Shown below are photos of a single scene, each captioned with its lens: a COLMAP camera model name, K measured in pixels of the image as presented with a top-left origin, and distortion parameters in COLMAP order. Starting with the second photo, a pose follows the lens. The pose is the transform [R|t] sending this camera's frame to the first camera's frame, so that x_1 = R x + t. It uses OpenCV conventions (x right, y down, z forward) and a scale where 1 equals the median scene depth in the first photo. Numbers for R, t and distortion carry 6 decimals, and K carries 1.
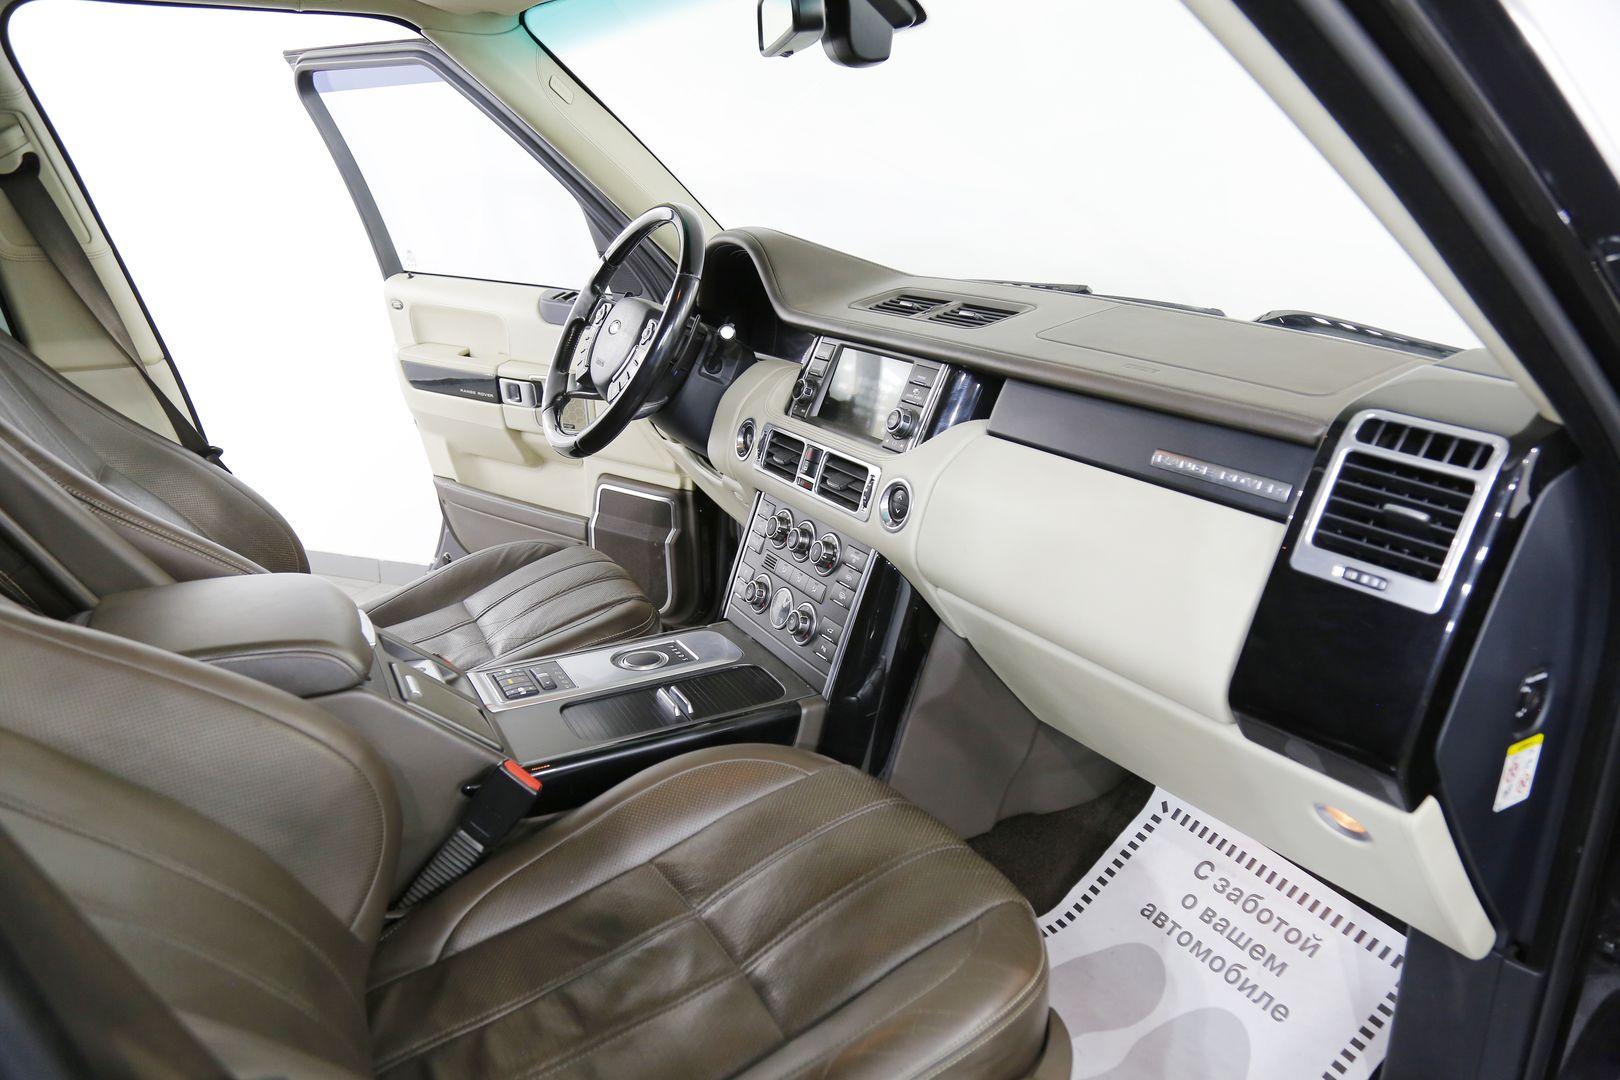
lens RADIAL K [[1074.9, 0, 810.0], [0, 1074.9, 540.0], [0, 0, 1]] dist [-0.136008, 0.065376]
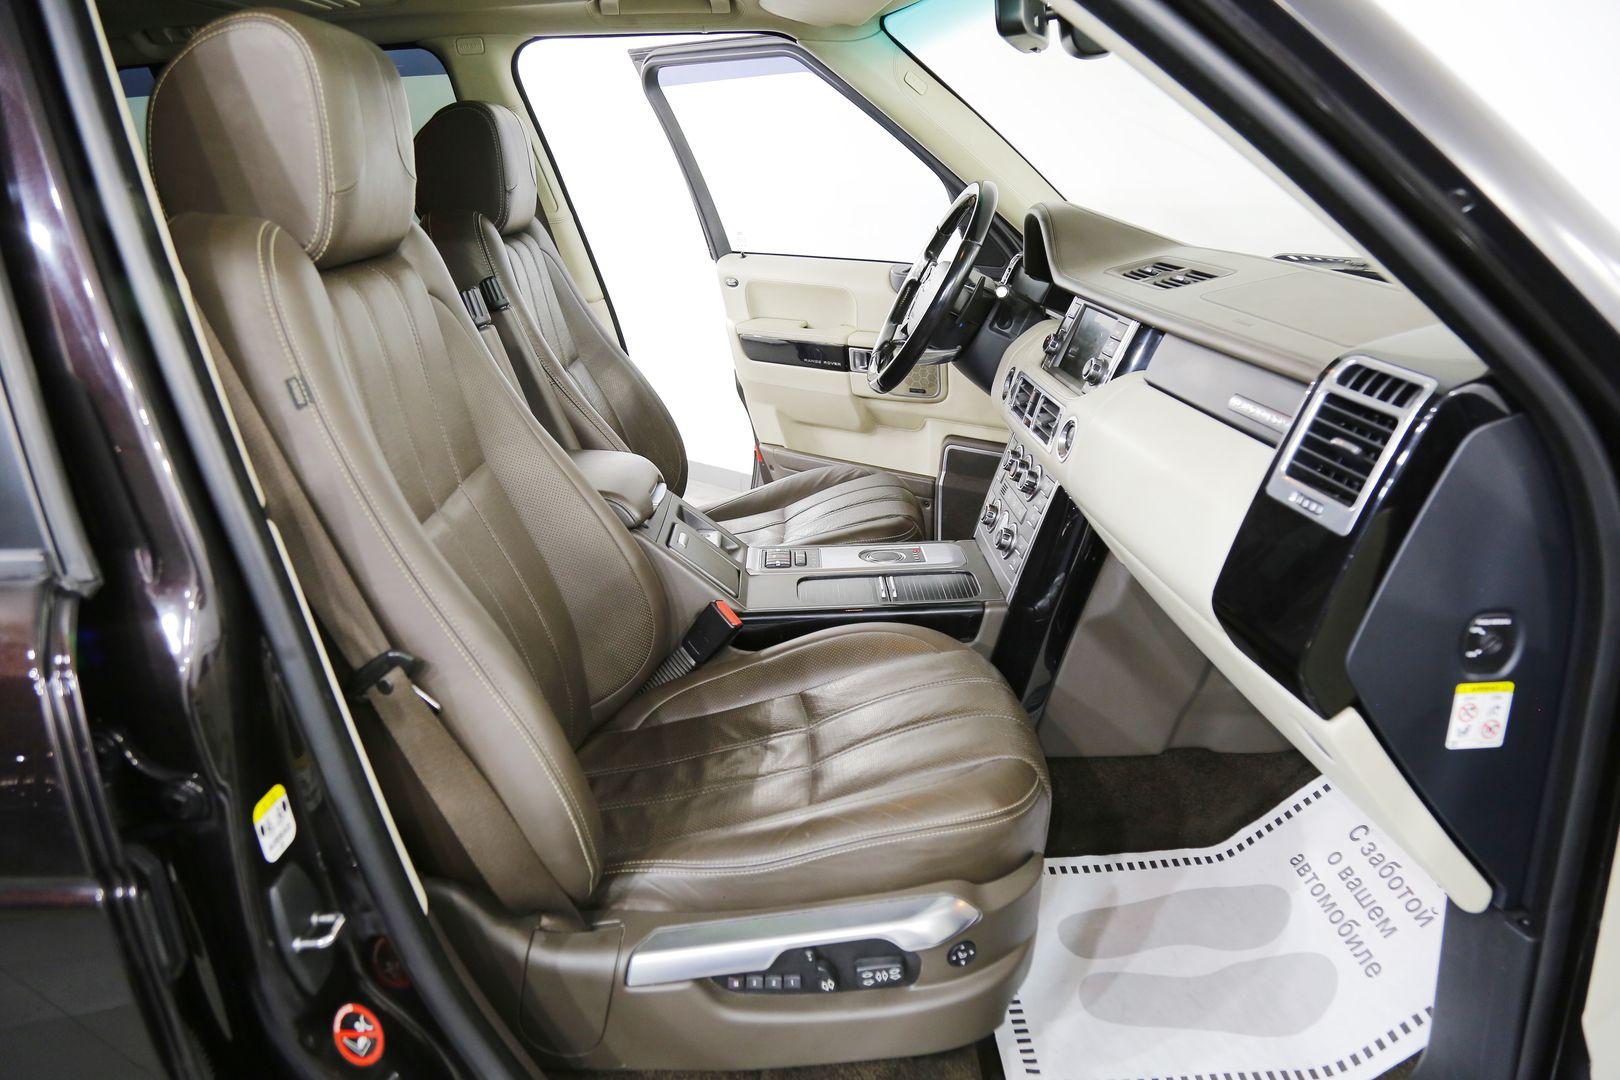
lens RADIAL K [[1074.9, 0, 810.0], [0, 1074.9, 540.0], [0, 0, 1]] dist [-0.136008, 0.065376]
pose [[0.891070, 0.120613, -0.437547, 0.324836], [-0.111219, 0.992677, 0.047140, 0.048780], [0.440029, 0.006658, 0.897959, -0.143489]]
